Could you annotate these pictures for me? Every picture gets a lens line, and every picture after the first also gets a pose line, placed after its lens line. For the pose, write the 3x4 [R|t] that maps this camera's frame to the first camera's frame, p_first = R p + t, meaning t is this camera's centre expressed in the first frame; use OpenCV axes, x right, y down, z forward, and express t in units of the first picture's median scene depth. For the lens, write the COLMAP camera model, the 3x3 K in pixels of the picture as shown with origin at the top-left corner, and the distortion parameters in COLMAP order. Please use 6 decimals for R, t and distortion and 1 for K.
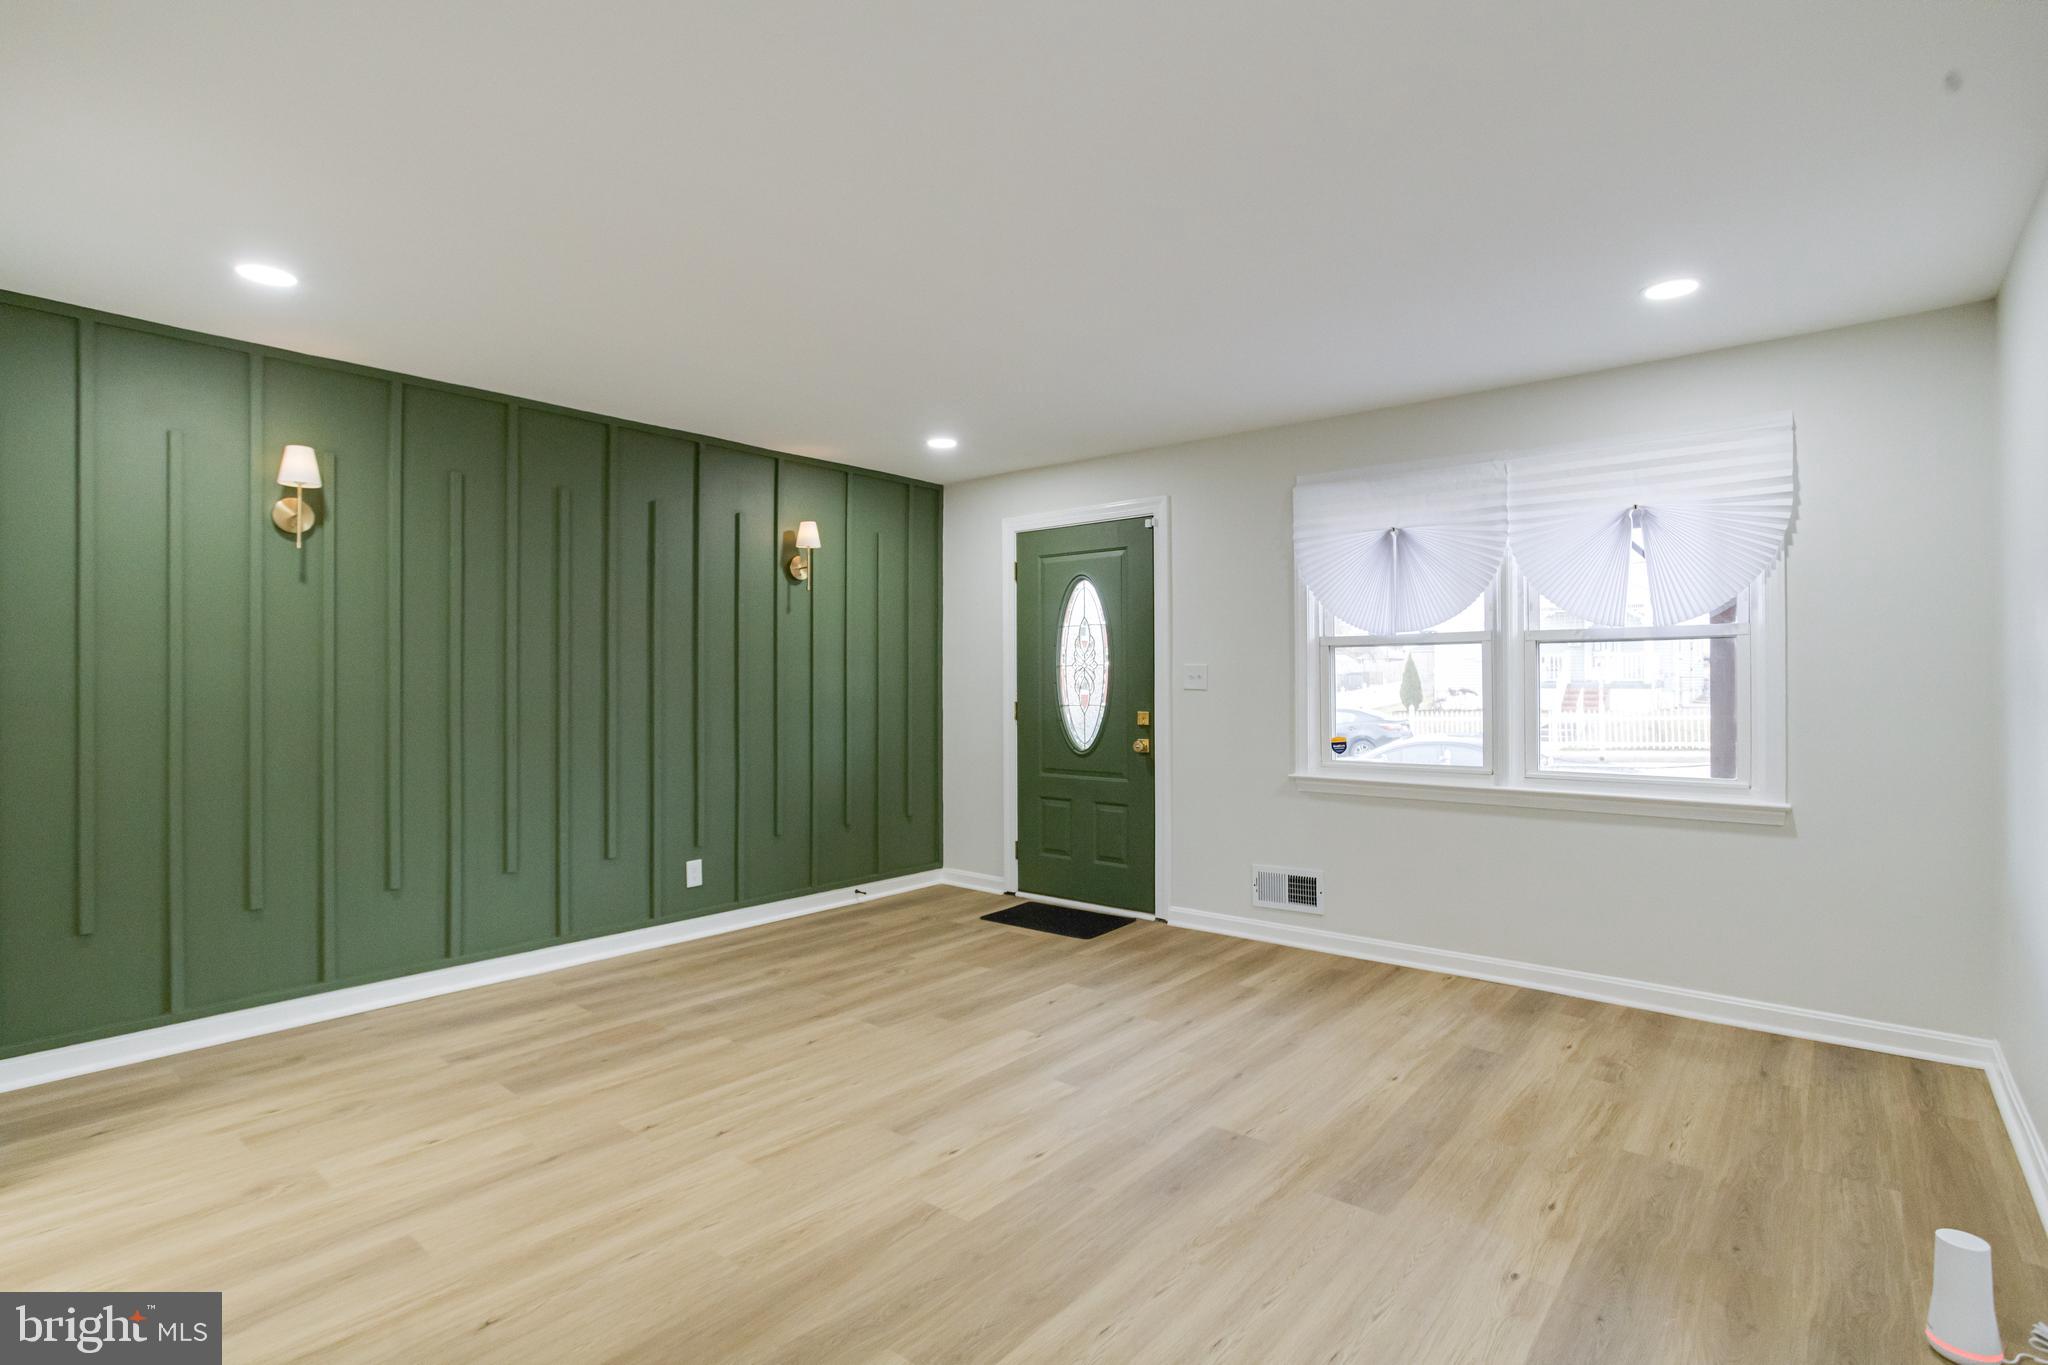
lens RADIAL K [[973.0, 0, 1000.9], [0, 973.0, 672.1], [0, 0, 1]] dist [-0.045093, 0.025696]
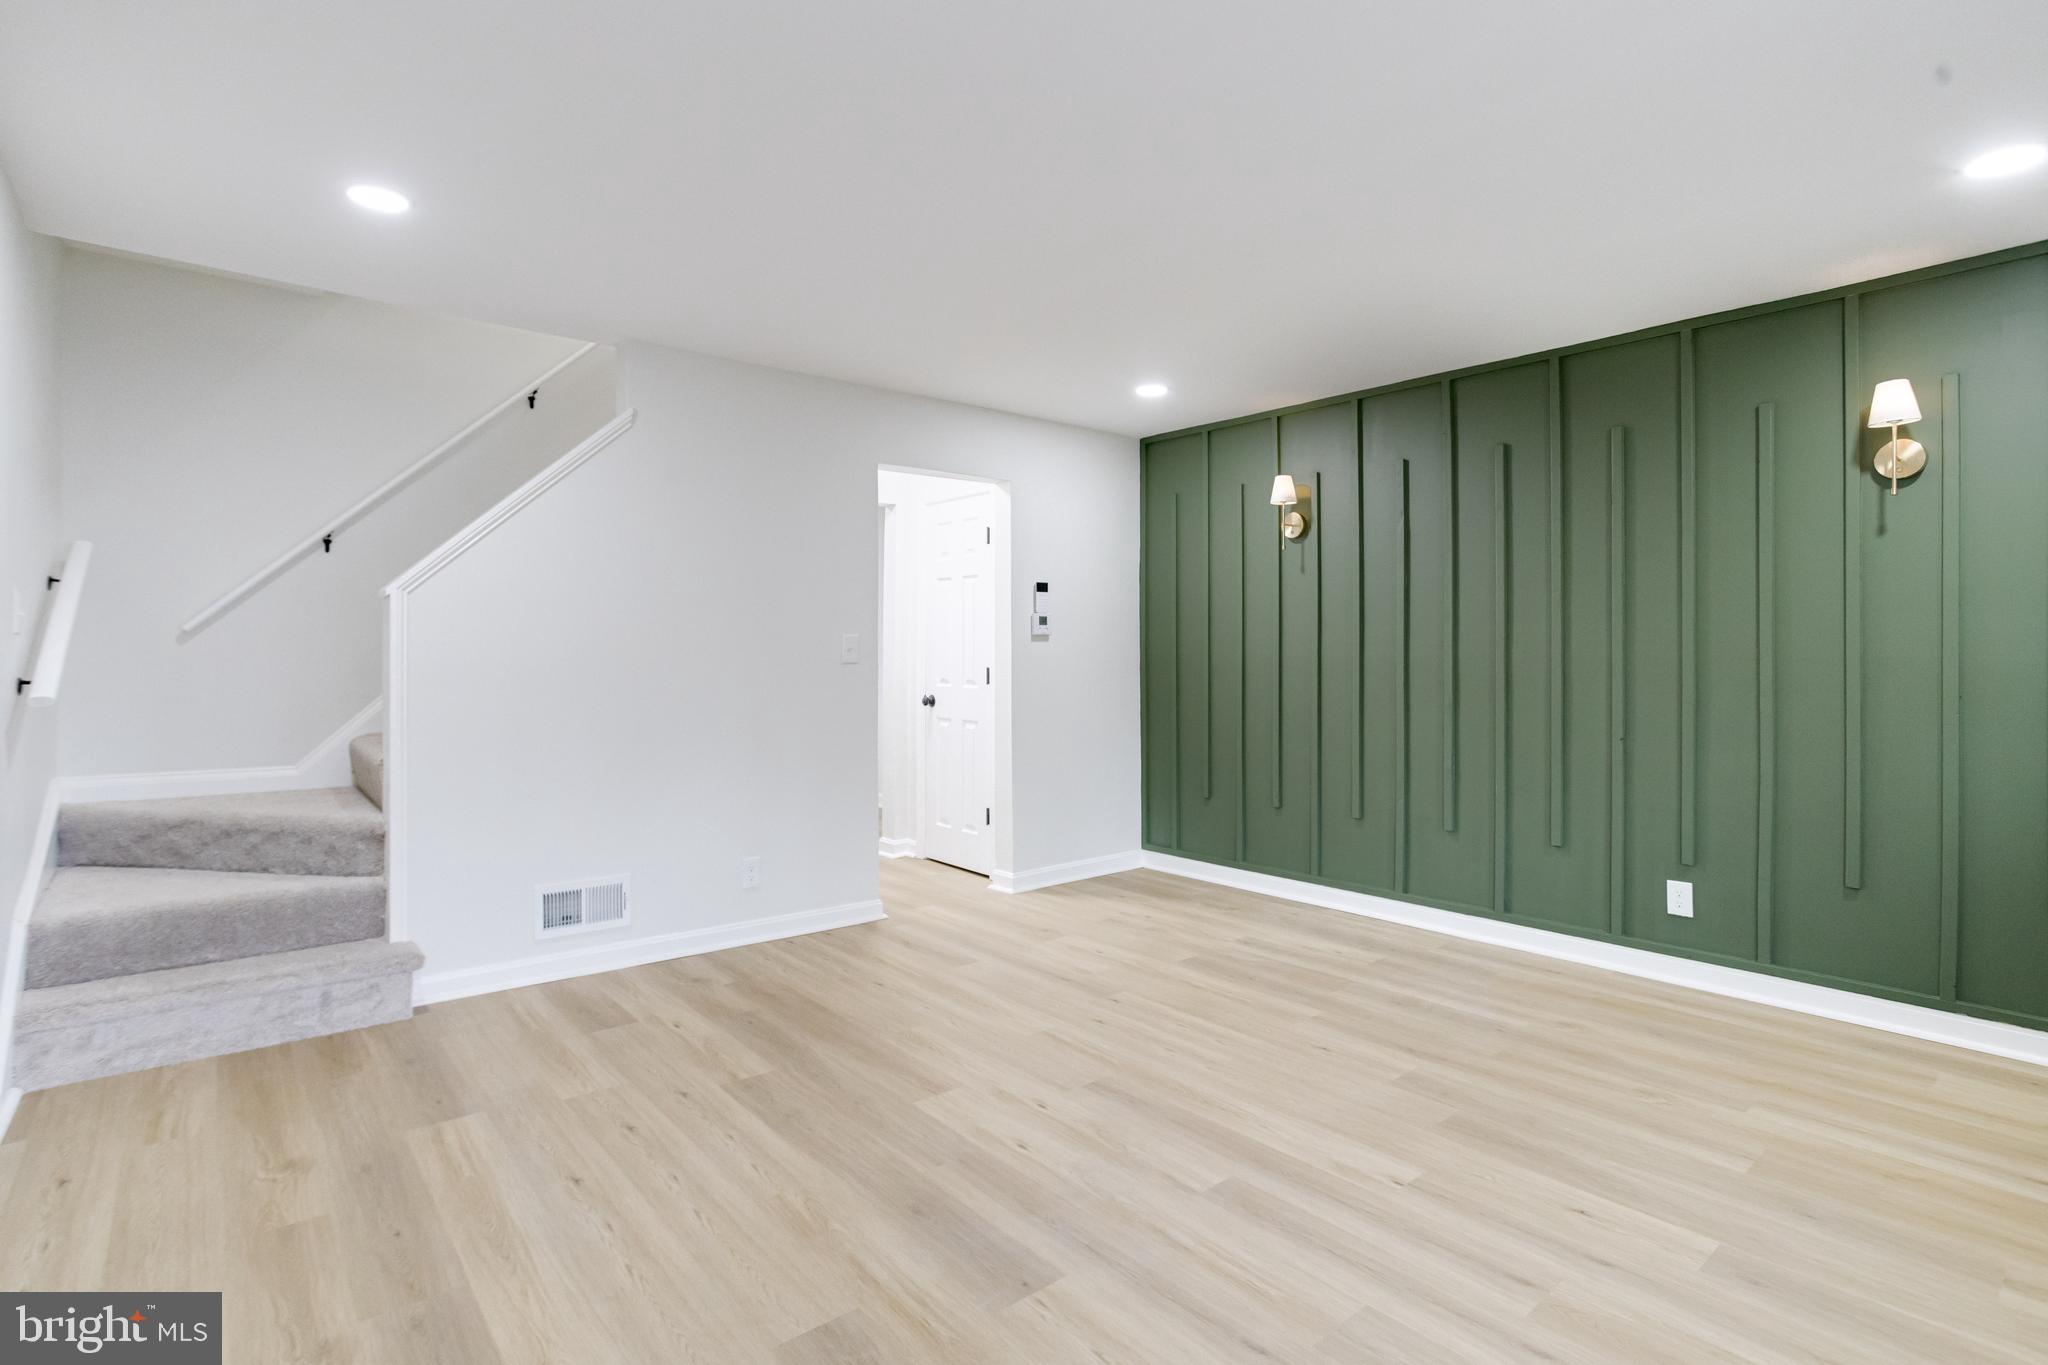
lens RADIAL K [[973.0, 0, 1000.9], [0, 973.0, 672.1], [0, 0, 1]] dist [-0.045093, 0.025696]
pose [[-0.152510, 0.019285, -0.988114, 0.739817], [0.007786, 0.999802, 0.018312, 0.018910], [0.988271, -0.004901, -0.152630, 0.868920]]
